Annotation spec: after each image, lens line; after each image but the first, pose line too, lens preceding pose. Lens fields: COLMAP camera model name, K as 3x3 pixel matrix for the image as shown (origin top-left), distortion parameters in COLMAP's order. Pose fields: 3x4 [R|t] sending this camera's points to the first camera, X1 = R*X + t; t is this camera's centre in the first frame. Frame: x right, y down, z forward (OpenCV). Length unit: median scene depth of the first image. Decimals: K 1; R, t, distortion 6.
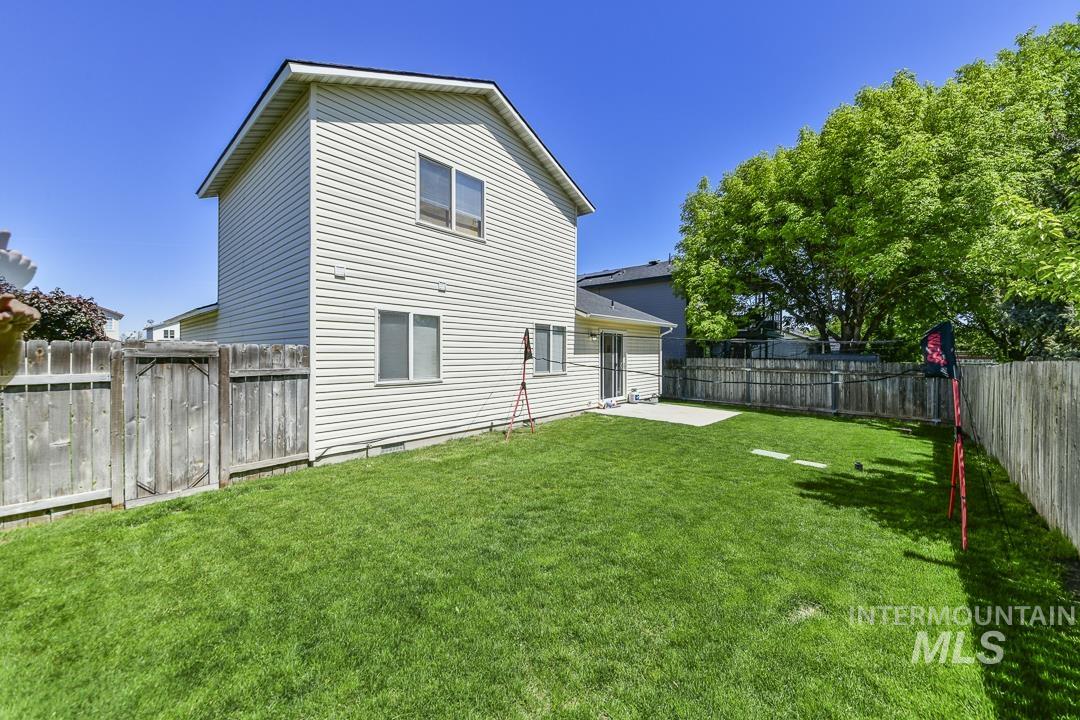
lens RADIAL K [[402.8, 0, 540.0], [0, 402.8, 360.0], [0, 0, 1]] dist [0.001452, -0.000109]
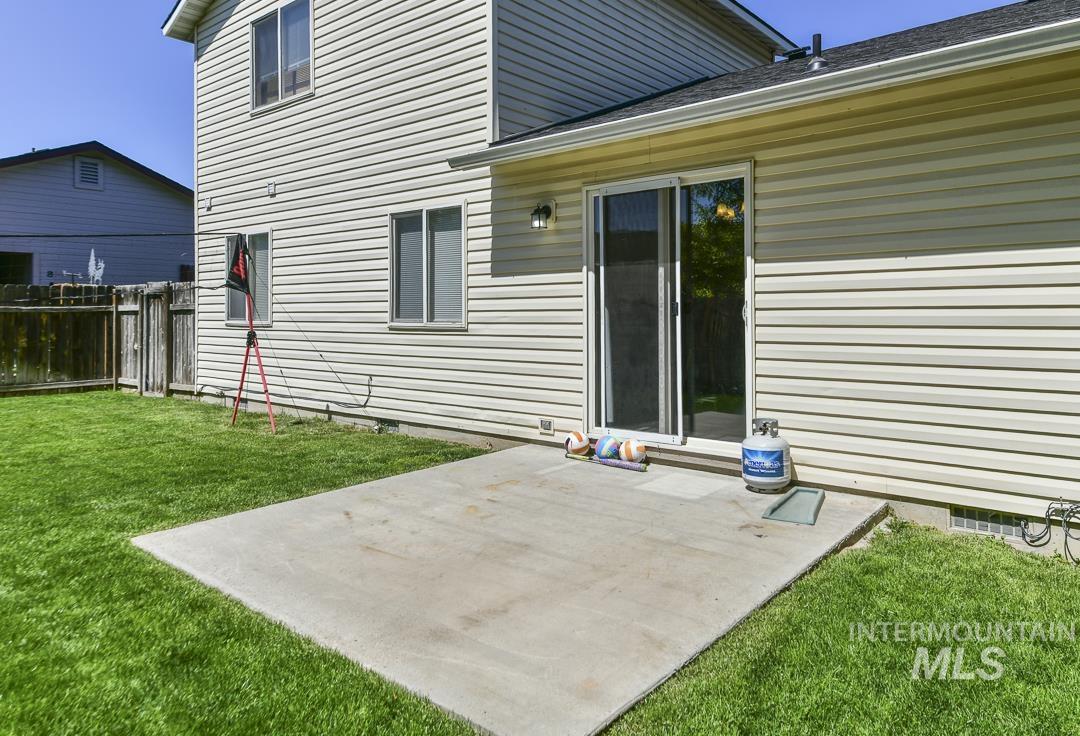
lens RADIAL K [[730.1, 0, 542.2], [0, 730.1, 302.4], [0, 0, 1]] dist [-0.000246, -0.001406]
pose [[0.034687, -0.011820, -0.999328, 0.793068], [-0.010369, 0.999872, -0.012186, 0.018027], [0.999344, 0.010785, 0.034560, 1.094661]]
